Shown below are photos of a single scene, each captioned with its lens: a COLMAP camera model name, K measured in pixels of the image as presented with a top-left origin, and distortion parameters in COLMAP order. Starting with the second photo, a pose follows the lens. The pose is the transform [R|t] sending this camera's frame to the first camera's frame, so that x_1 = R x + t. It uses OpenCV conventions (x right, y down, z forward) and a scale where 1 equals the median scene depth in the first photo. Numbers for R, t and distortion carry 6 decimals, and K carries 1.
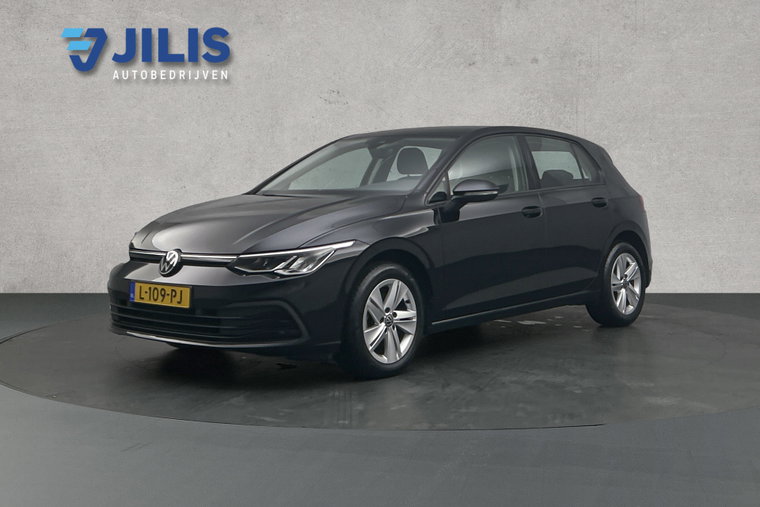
lens RADIAL K [[592.8, 0, 379.0], [0, 592.8, 254.1], [0, 0, 1]] dist [0.006157, -0.002704]
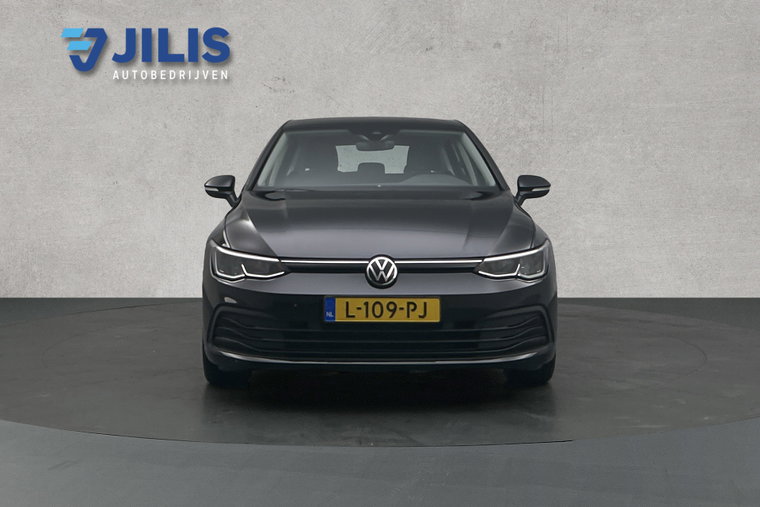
lens RADIAL K [[592.8, 0, 380.0], [0, 592.8, 254.3], [0, 0, 1]] dist [0.006157, -0.002704]
pose [[1.000000, 0.000009, -0.000607, 0.080741], [-0.000009, 1.000000, -0.000234, -0.001559], [0.000607, 0.000234, 1.000000, 0.079470]]
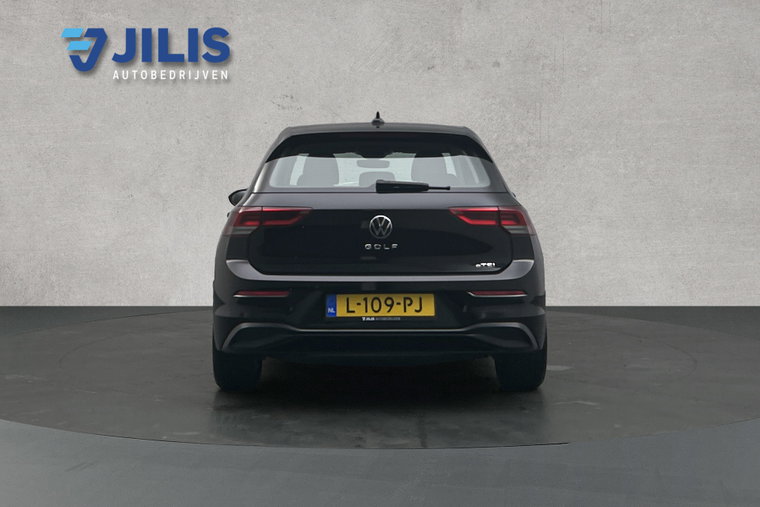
lens RADIAL K [[592.8, 0, 379.8], [0, 592.8, 254.2], [0, 0, 1]] dist [0.006157, -0.002704]
pose [[1.000000, 0.000039, -0.000511, 0.074064], [-0.000039, 1.000000, 0.000114, -0.018672], [0.000511, -0.000114, 1.000000, 0.039330]]
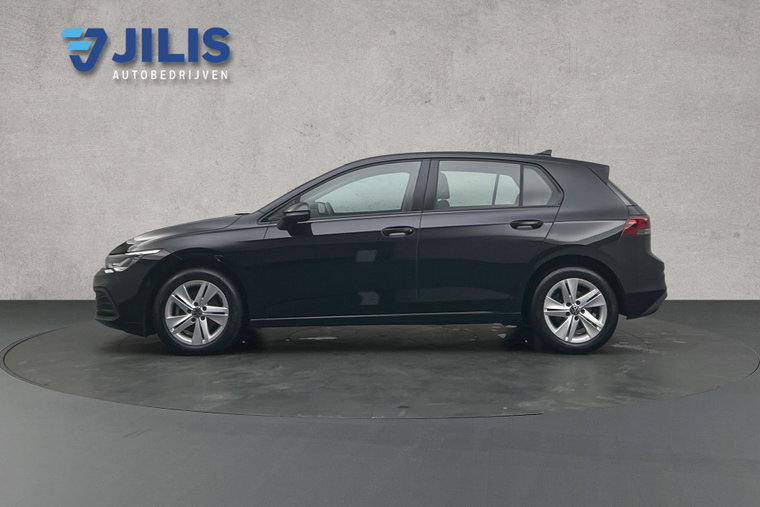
lens RADIAL K [[592.8, 0, 379.0], [0, 592.8, 251.5], [0, 0, 1]] dist [0.006157, -0.002704]
pose [[1.000000, 0.000000, 0.000049, 0.062087], [0.000000, 1.000000, 0.000835, -0.029685], [-0.000049, -0.000835, 1.000000, -0.152639]]
